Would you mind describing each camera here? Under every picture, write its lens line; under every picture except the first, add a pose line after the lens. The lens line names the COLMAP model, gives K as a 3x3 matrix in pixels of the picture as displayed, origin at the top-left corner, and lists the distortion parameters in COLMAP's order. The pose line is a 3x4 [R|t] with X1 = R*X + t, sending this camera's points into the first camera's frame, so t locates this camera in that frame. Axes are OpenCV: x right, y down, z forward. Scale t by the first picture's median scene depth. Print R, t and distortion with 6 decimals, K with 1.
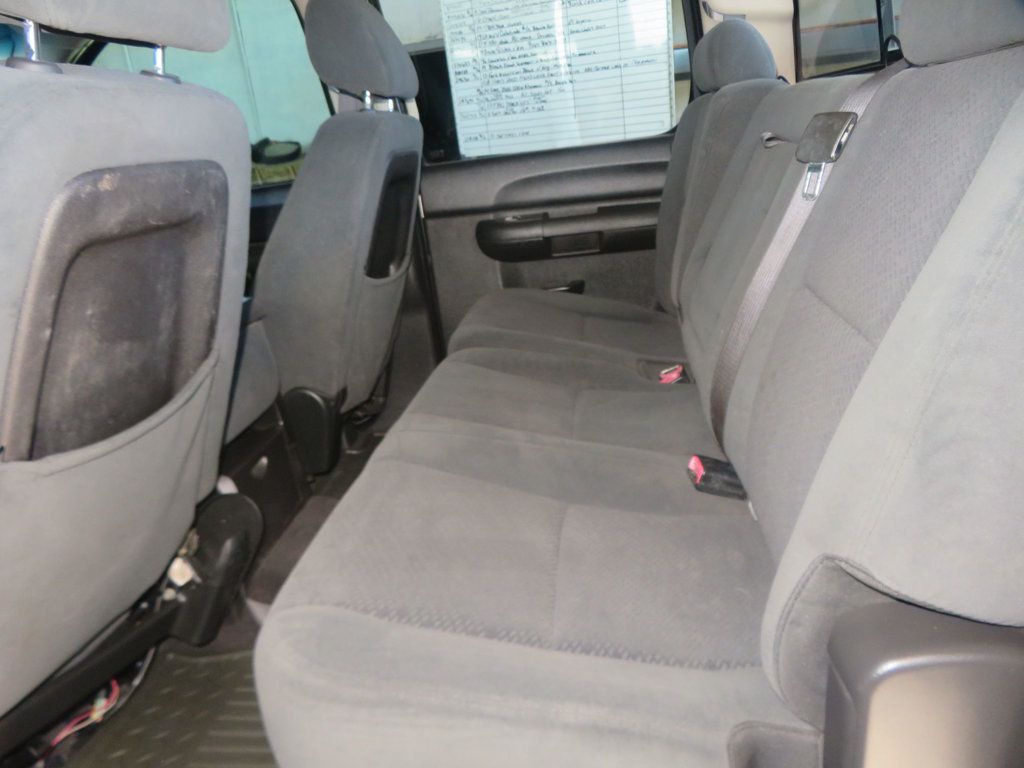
lens RADIAL K [[754.8, 0, 518.1], [0, 754.8, 383.8], [0, 0, 1]] dist [-0.006615, 0.014916]
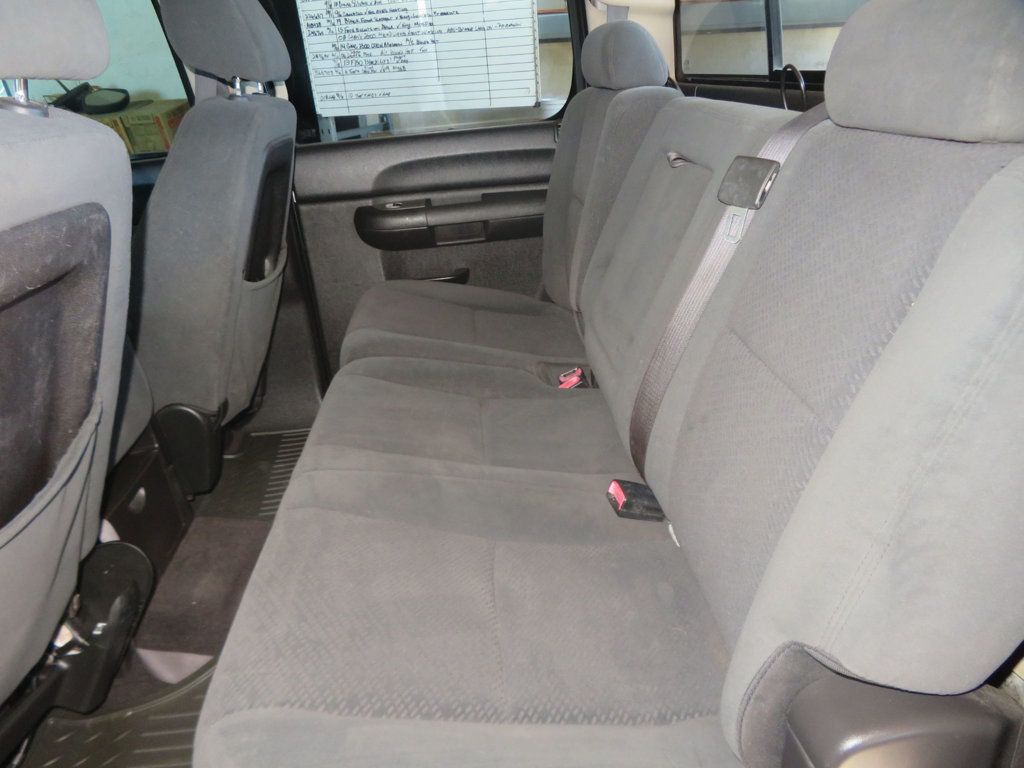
lens RADIAL K [[754.8, 0, 519.9], [0, 754.8, 382.2], [0, 0, 1]] dist [-0.006615, 0.014916]
pose [[0.981362, -0.038124, 0.188349, -0.074017], [0.026149, 0.997499, 0.065661, -0.104129], [-0.190381, -0.059512, 0.979905, 0.037329]]
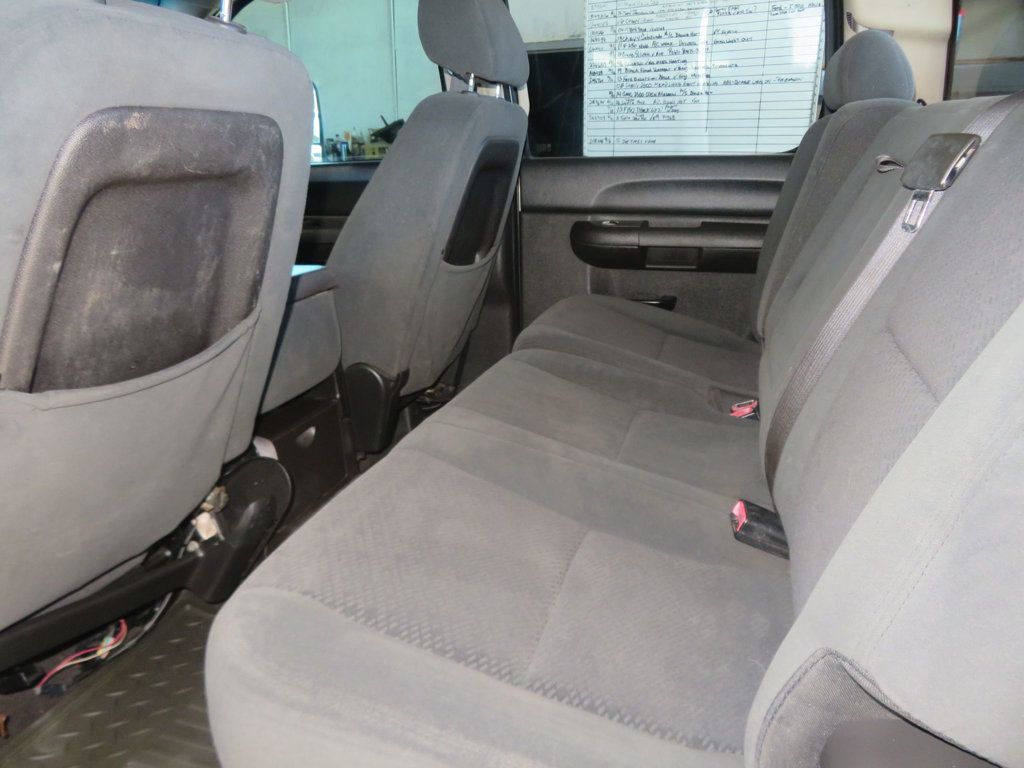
lens RADIAL K [[754.8, 0, 514.2], [0, 754.8, 385.1], [0, 0, 1]] dist [-0.006615, 0.014916]
pose [[0.978824, 0.150139, -0.139143, 0.072232], [-0.150610, 0.988567, 0.007198, -0.006349], [0.138633, 0.013911, 0.990246, 0.066836]]
